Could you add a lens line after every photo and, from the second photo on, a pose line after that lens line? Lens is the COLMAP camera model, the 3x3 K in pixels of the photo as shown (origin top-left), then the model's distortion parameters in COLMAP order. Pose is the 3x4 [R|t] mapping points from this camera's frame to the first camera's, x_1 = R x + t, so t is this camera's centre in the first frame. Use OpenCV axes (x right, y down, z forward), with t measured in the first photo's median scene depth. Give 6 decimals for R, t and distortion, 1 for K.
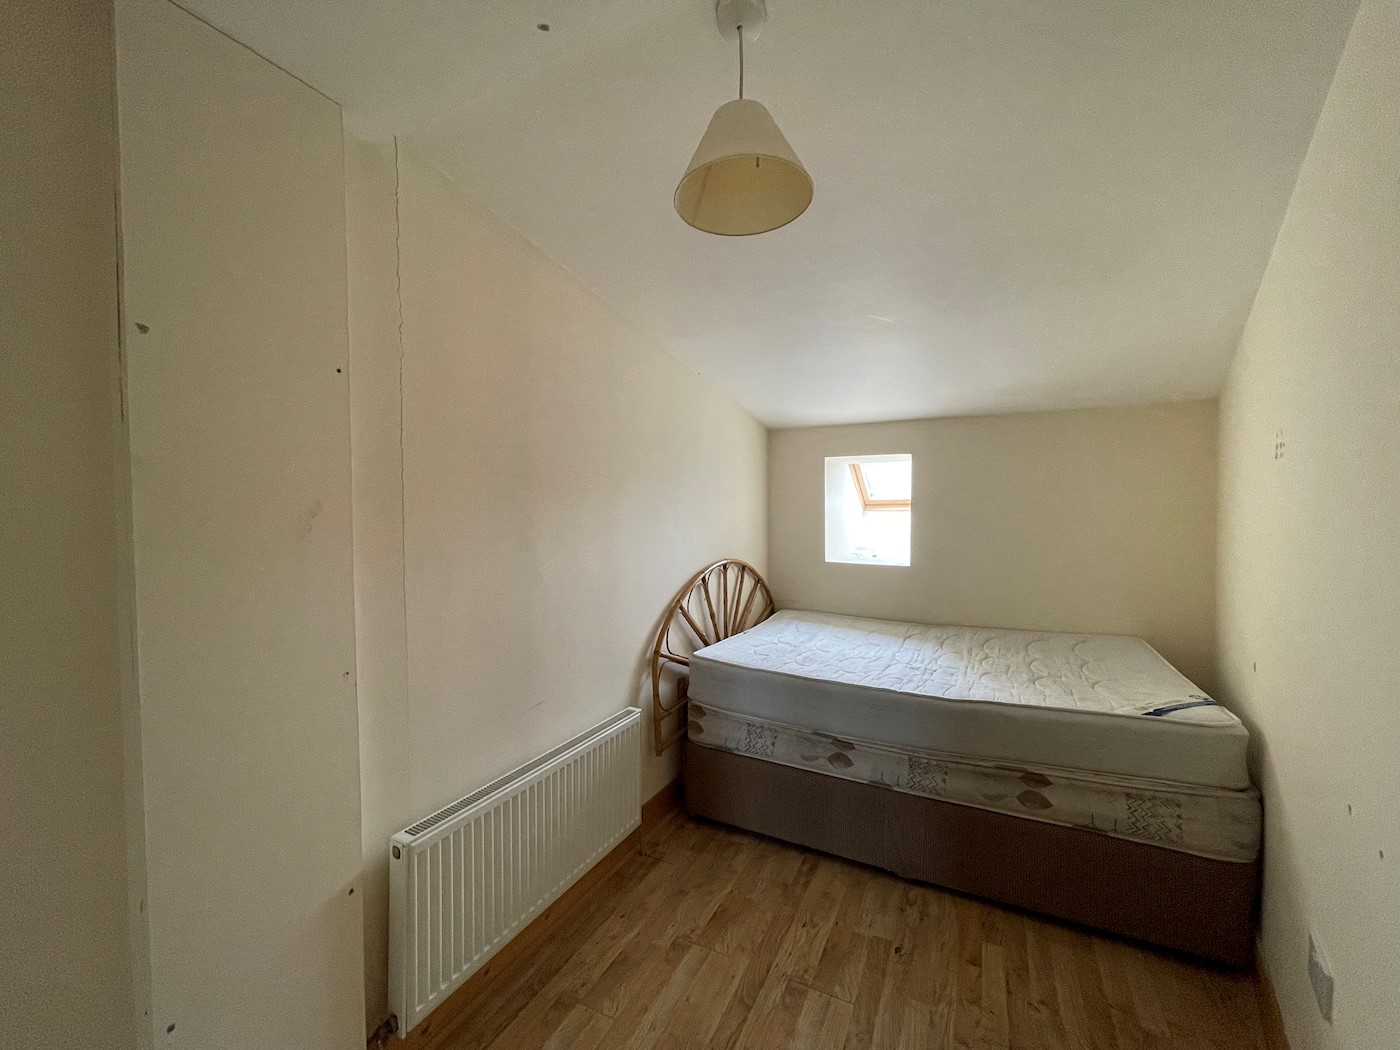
lens RADIAL K [[564.8, 0, 705.3], [0, 564.8, 523.5], [0, 0, 1]] dist [-0.002739, 0.001796]
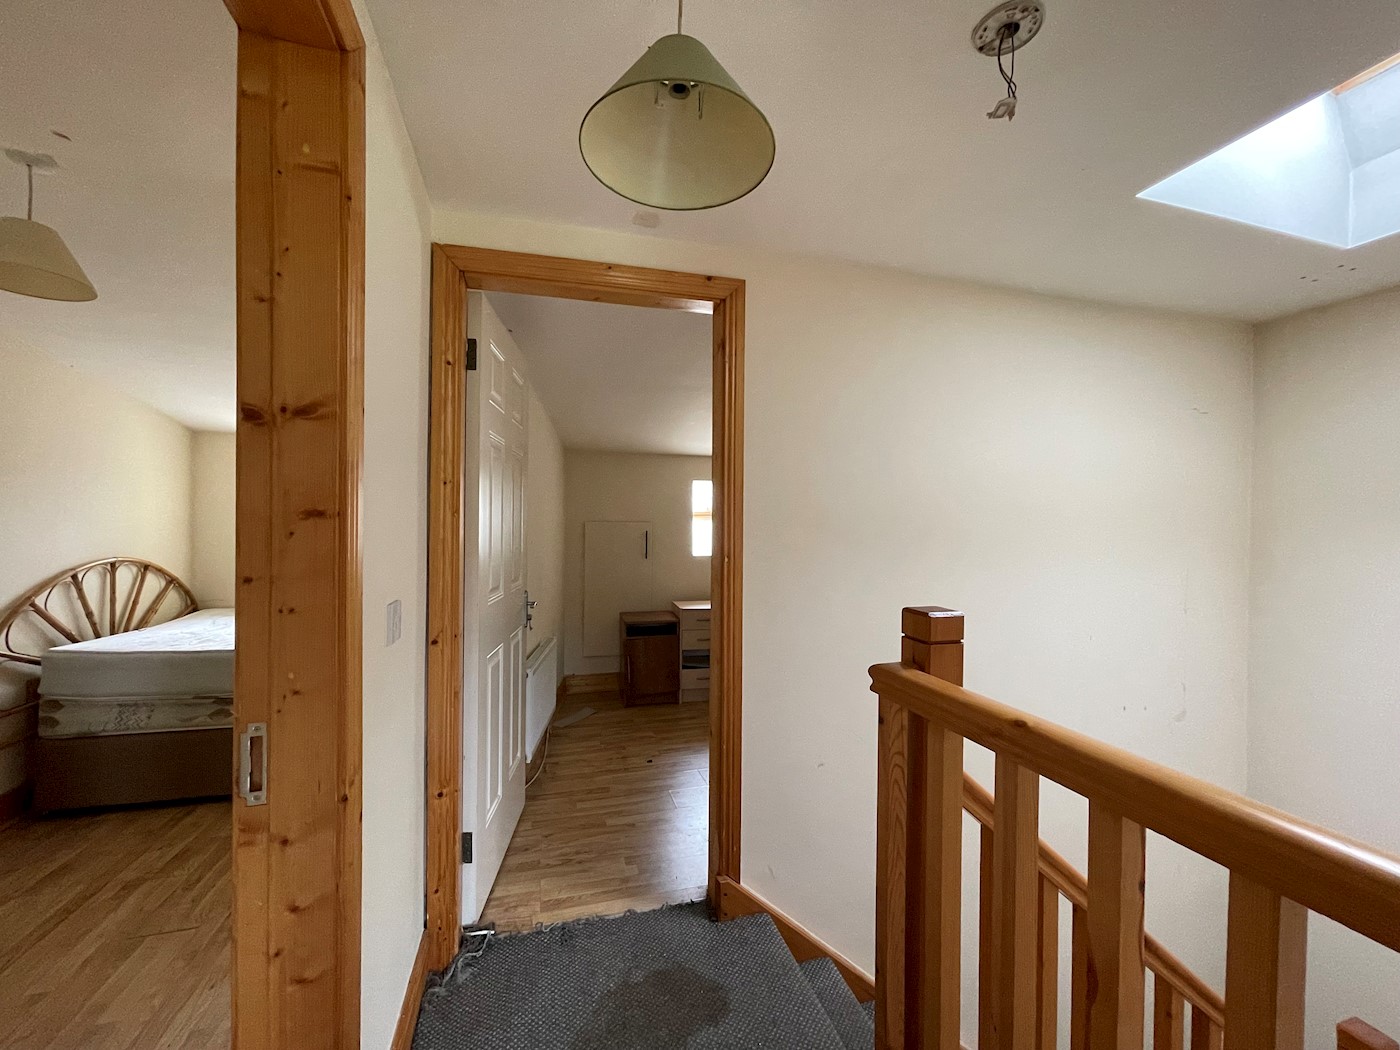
lens RADIAL K [[564.8, 0, 693.7], [0, 564.8, 517.1], [0, 0, 1]] dist [-0.002739, 0.001796]
pose [[0.741121, 0.012333, 0.671259, 0.148562], [0.008760, 0.999569, -0.028037, 0.034561], [-0.671315, 0.026659, 0.740693, -0.499693]]
